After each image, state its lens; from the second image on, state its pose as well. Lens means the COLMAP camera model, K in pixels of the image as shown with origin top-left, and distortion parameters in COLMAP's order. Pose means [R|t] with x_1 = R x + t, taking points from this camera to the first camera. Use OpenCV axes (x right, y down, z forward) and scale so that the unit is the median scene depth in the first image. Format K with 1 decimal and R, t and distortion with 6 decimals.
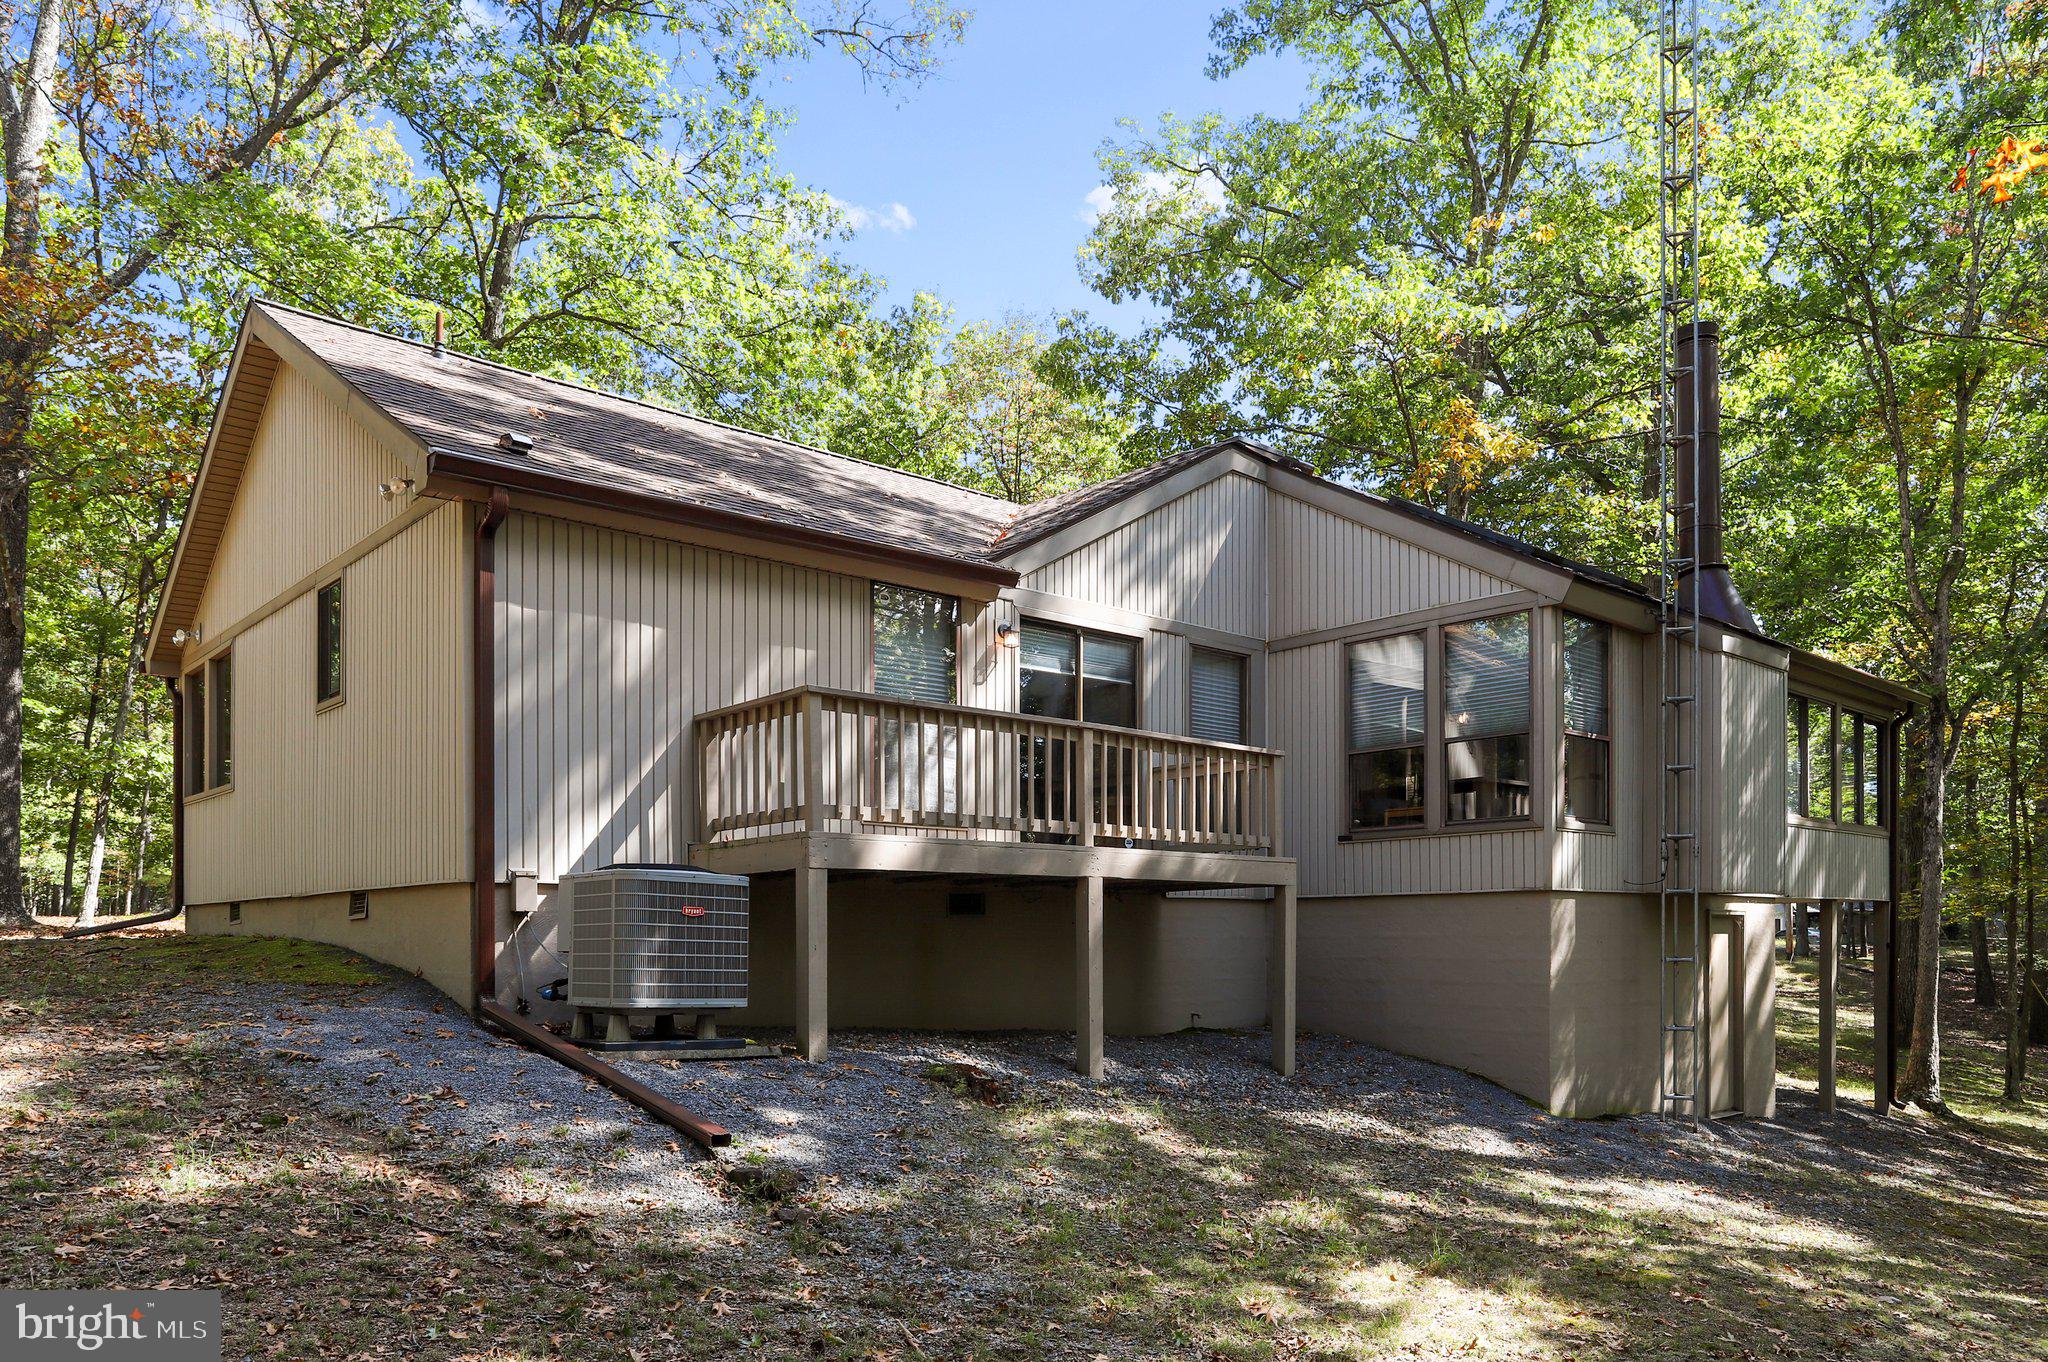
lens RADIAL K [[1424.6, 0, 1024.0], [0, 1424.6, 681.0], [0, 0, 1]] dist [0.000037, -0.000018]
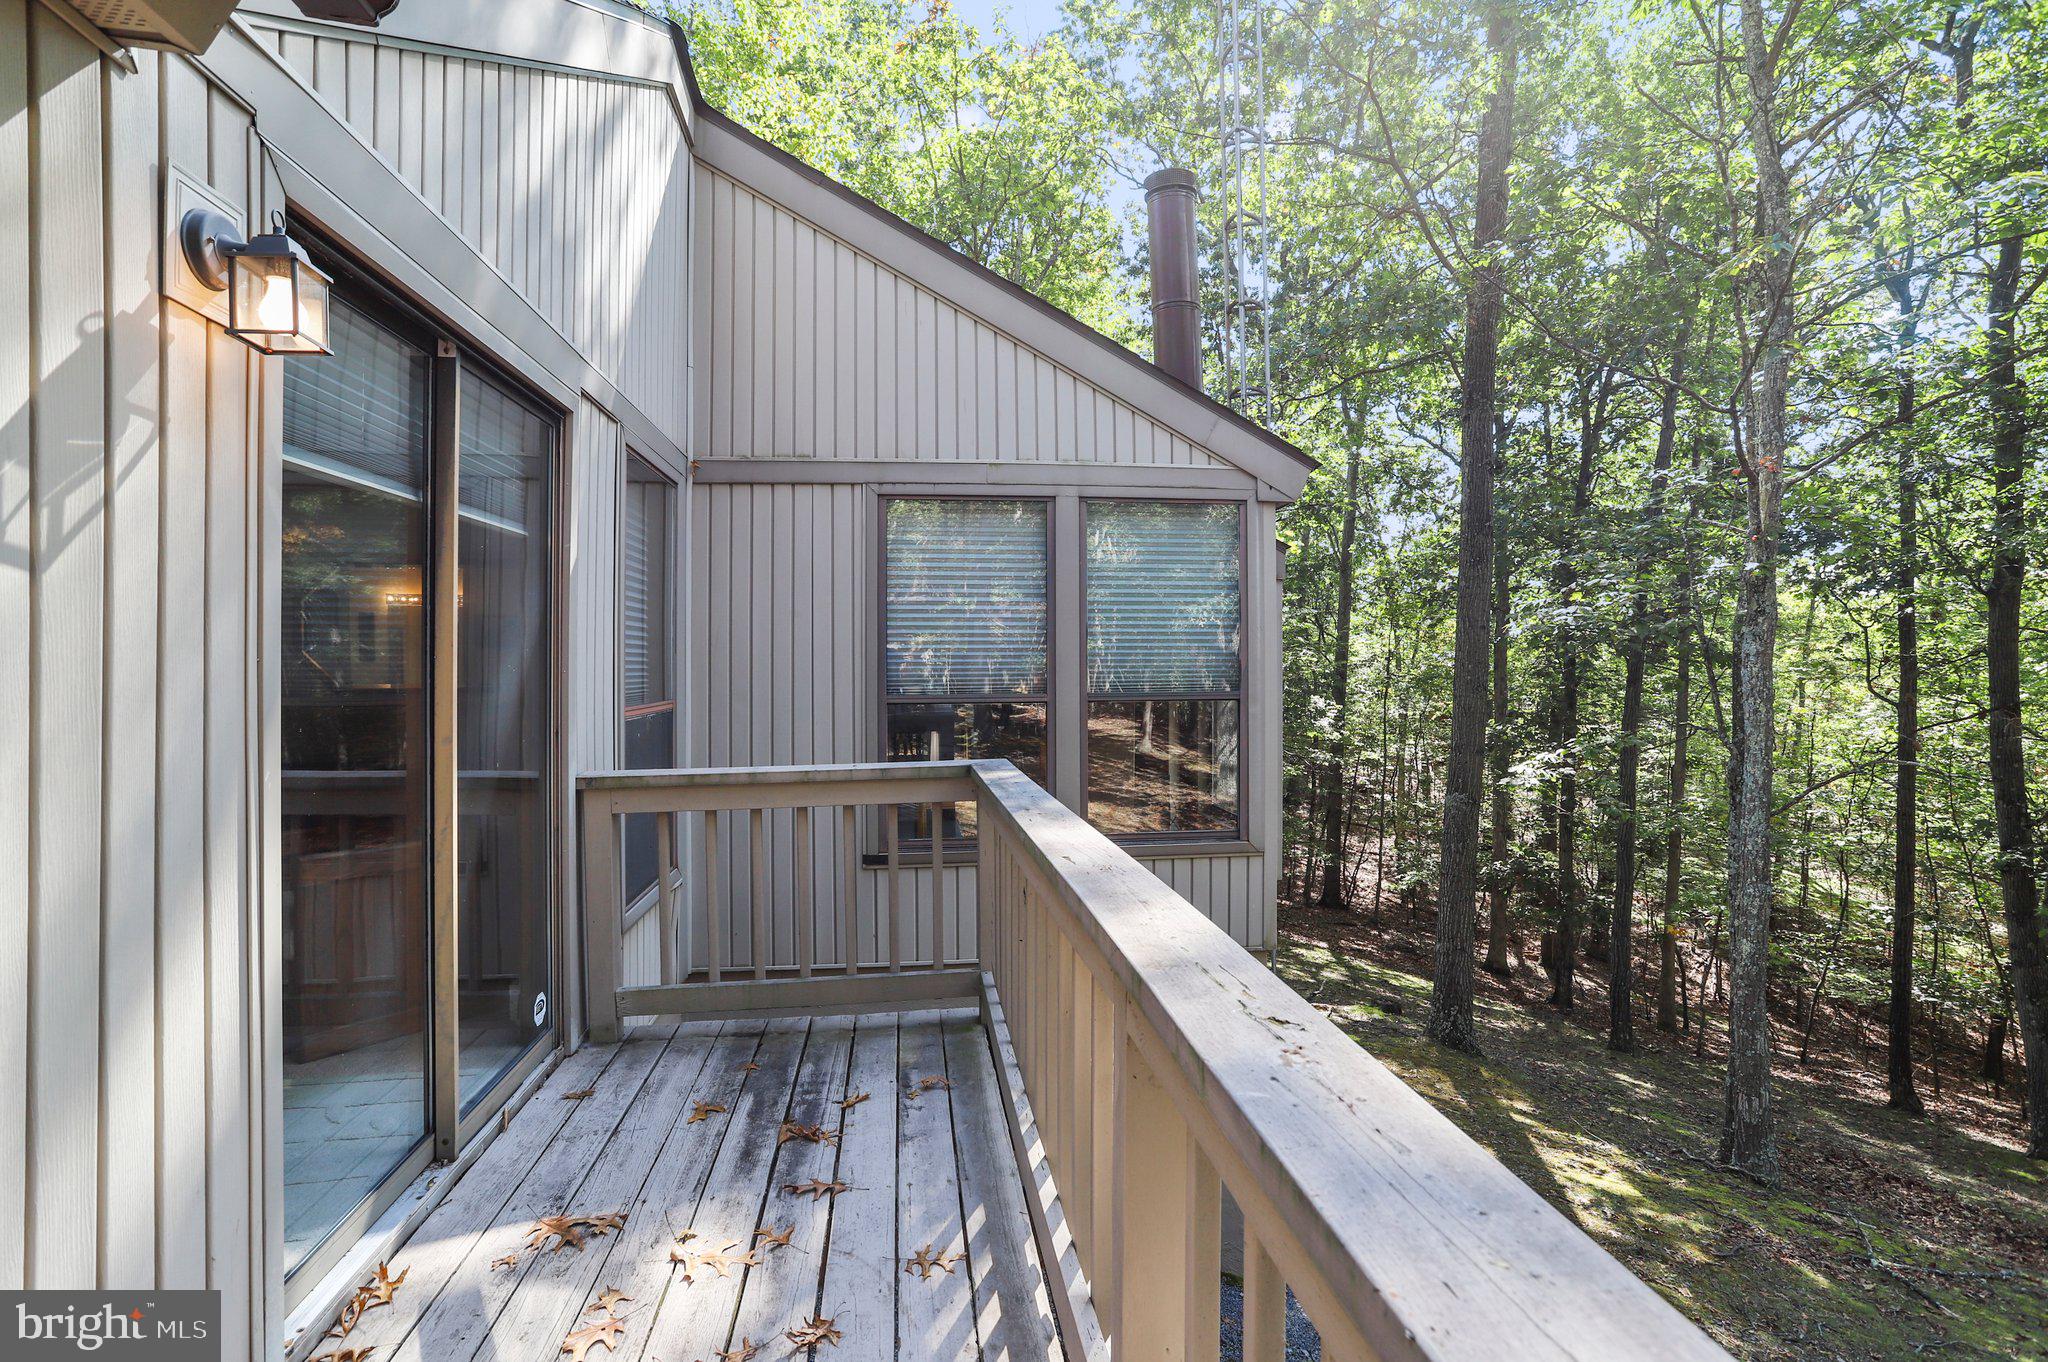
lens RADIAL K [[994.1, 0, 1024.0], [0, 994.1, 681.0], [0, 0, 1]] dist [-0.001086, -0.000175]
pose [[0.568541, -0.015505, 0.822509, -0.052874], [-0.144495, 0.982396, 0.118398, -0.009832], [-0.809866, -0.186163, 0.556292, 0.726123]]
